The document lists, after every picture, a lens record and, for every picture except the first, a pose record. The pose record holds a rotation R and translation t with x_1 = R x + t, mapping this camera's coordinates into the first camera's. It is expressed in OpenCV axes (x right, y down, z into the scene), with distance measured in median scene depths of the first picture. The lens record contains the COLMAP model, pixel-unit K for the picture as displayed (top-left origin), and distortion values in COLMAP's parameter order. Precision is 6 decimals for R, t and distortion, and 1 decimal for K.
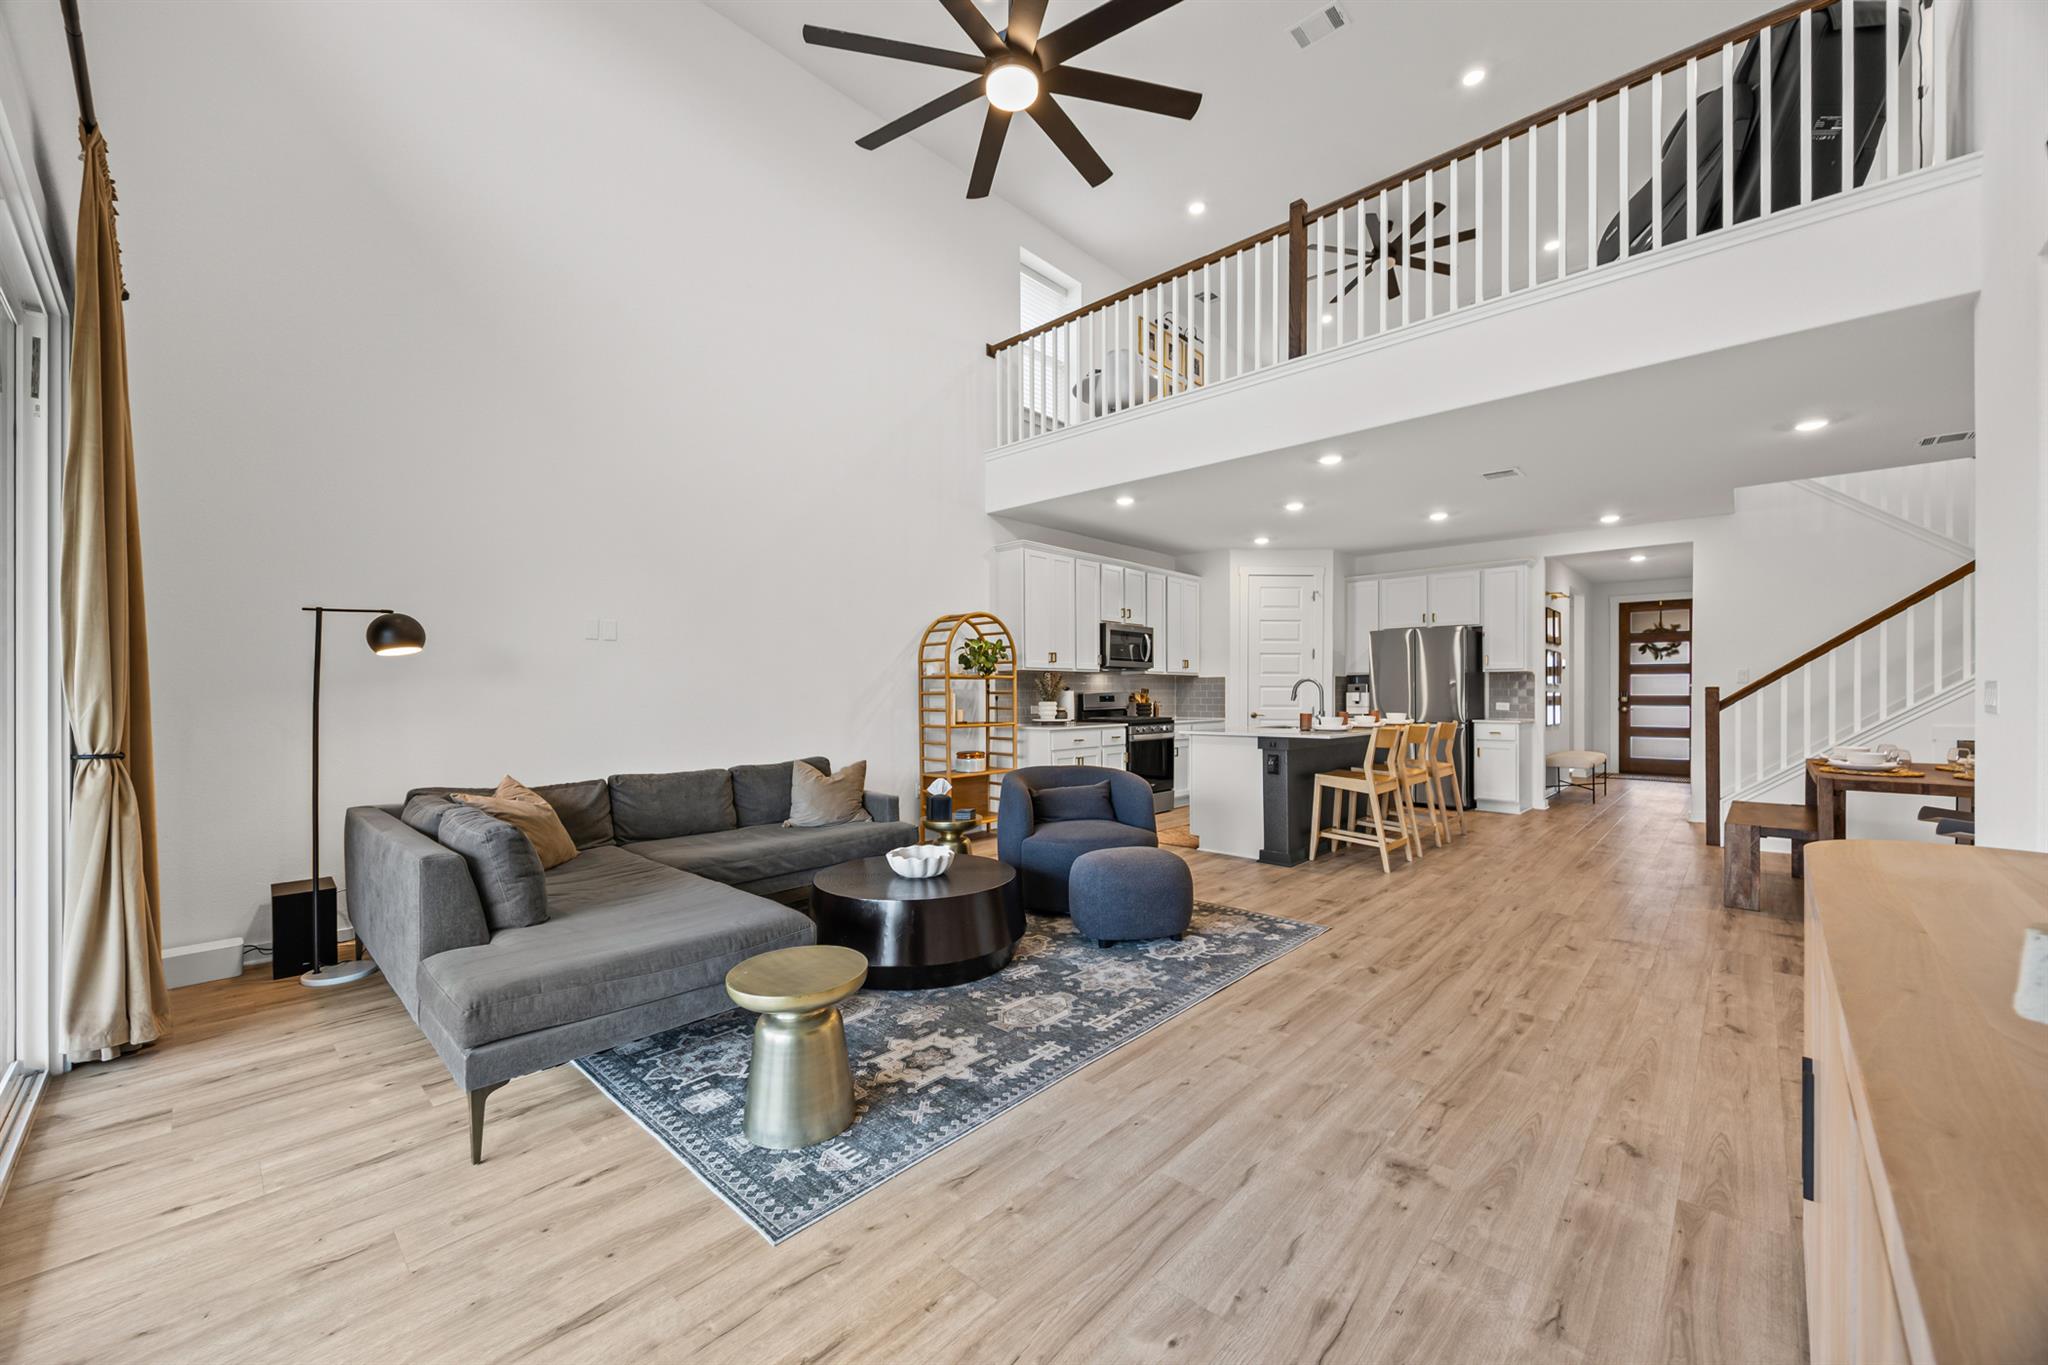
lens RADIAL K [[789.5, 0, 1015.5], [0, 789.5, 701.8], [0, 0, 1]] dist [-0.012160, 0.000295]
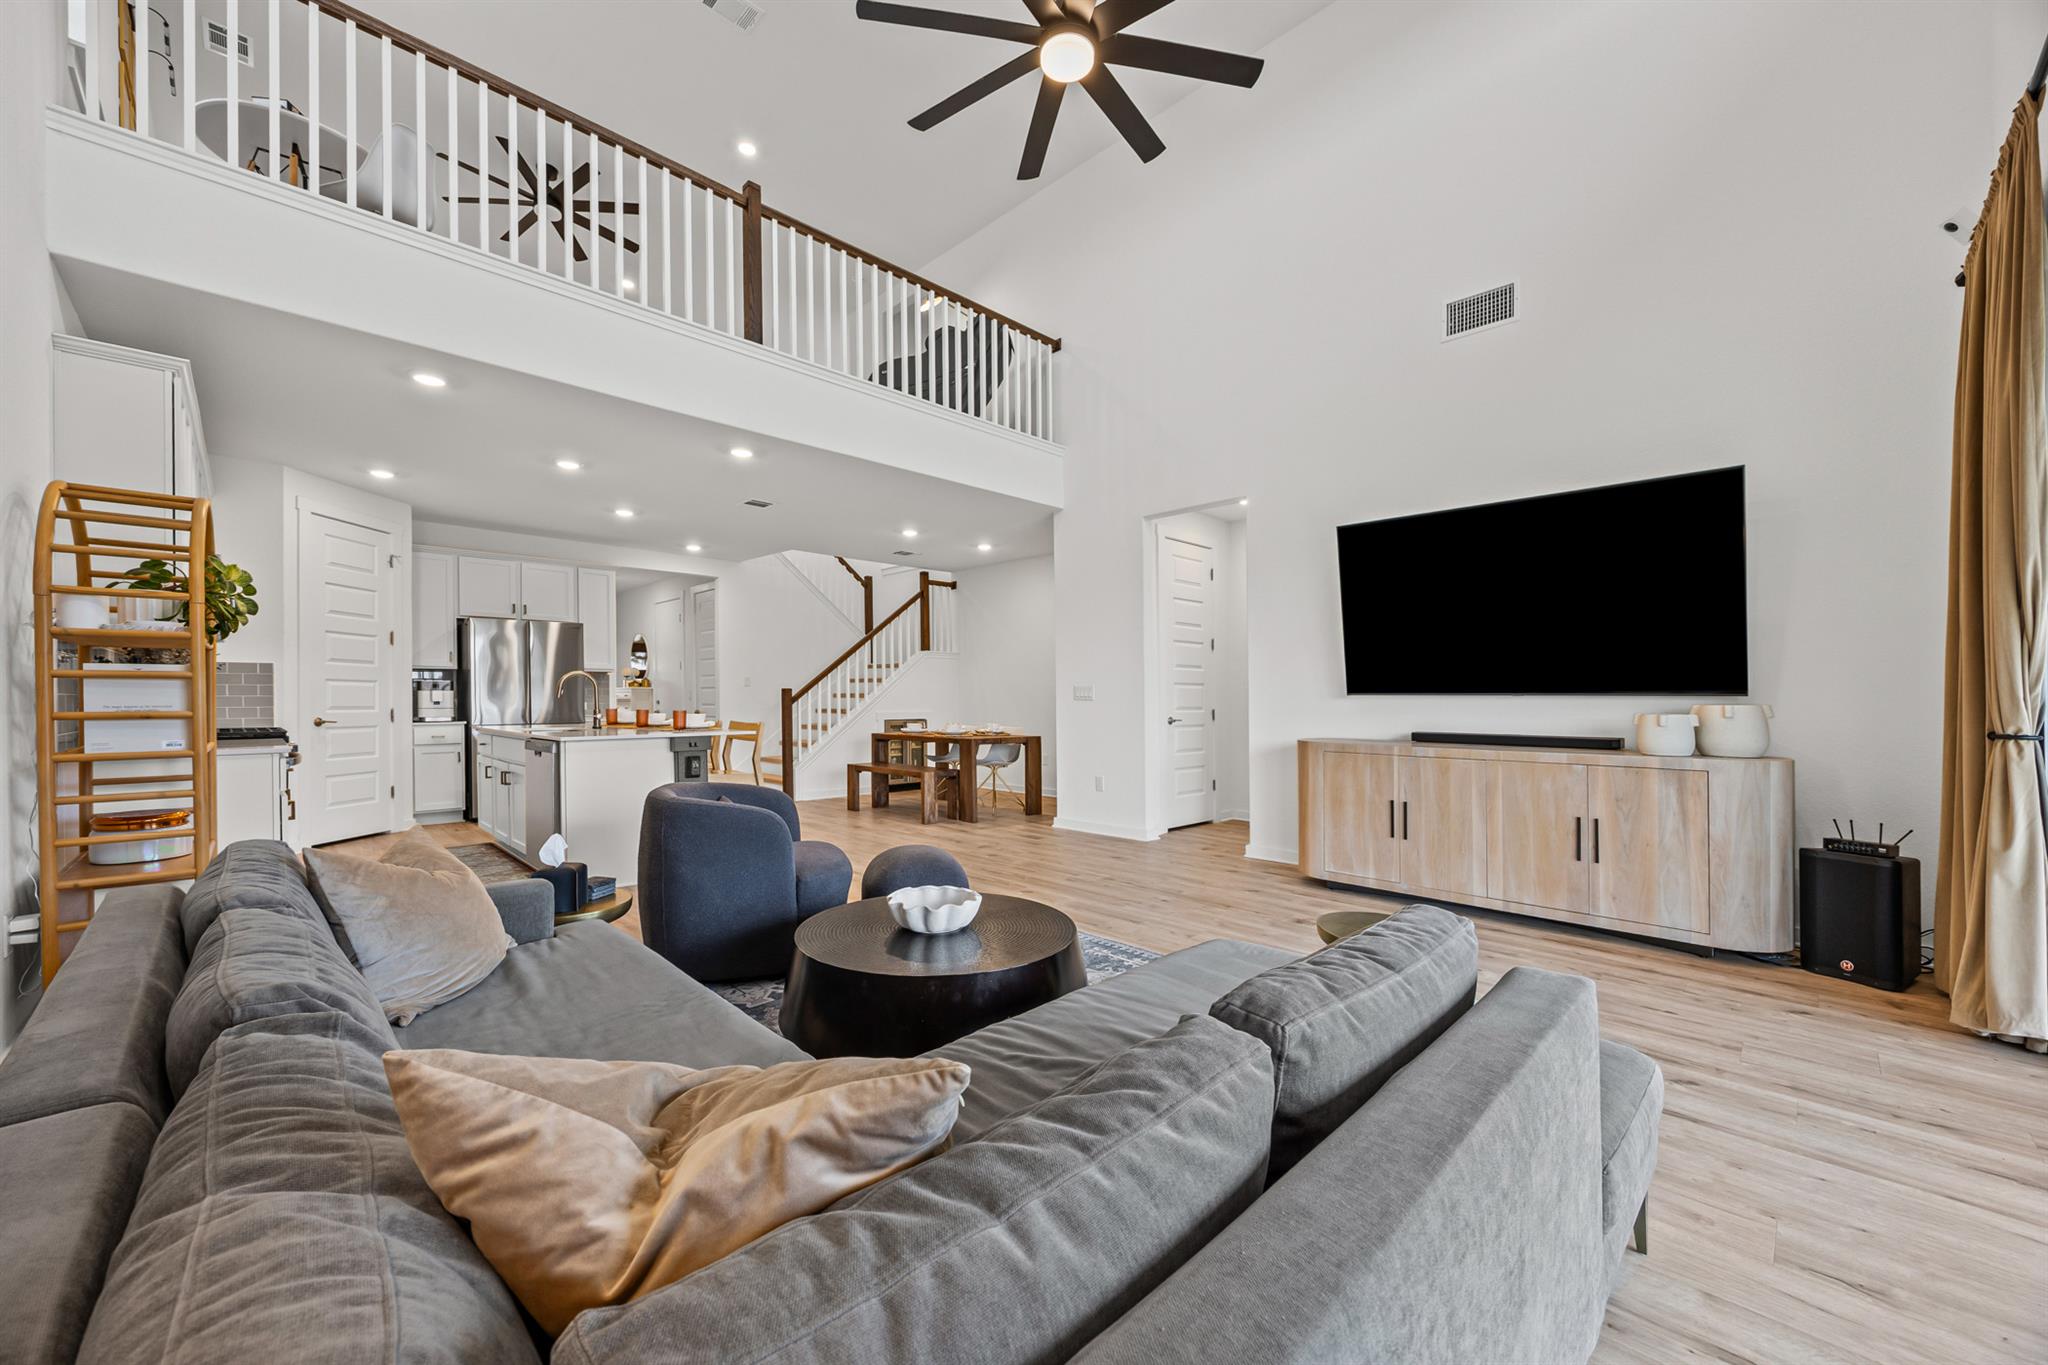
lens RADIAL K [[789.5, 0, 1015.5], [0, 789.5, 701.8], [0, 0, 1]] dist [-0.012160, 0.000295]
pose [[0.034330, -0.002691, 0.999407, -0.608739], [0.009213, 0.999955, 0.002376, 0.006993], [-0.999368, 0.009126, 0.034353, 0.650152]]
